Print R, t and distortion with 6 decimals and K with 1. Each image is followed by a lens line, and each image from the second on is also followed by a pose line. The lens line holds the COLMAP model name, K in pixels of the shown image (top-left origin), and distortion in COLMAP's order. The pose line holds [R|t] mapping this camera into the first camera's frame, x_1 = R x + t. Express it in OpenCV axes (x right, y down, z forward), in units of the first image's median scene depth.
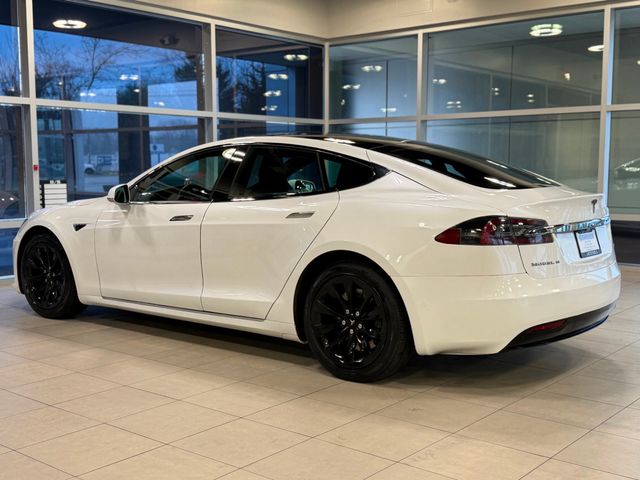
lens RADIAL K [[787.3, 0, 320.0], [0, 787.3, 240.0], [0, 0, 1]] dist [0.221023, -0.501442]
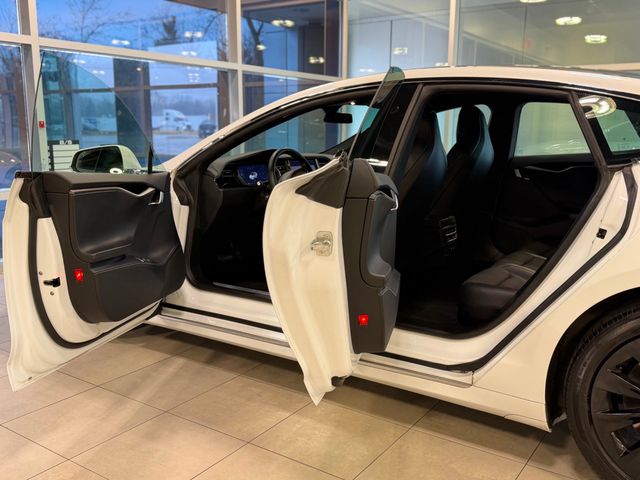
lens RADIAL K [[611.5, 0, 320.0], [0, 611.5, 240.0], [0, 0, 1]] dist [0.000669, -0.003195]
pose [[0.995291, -0.010715, 0.096338, -0.079590], [0.002208, 0.996120, 0.087978, -0.016318], [-0.096907, -0.087351, 0.991453, 0.206548]]
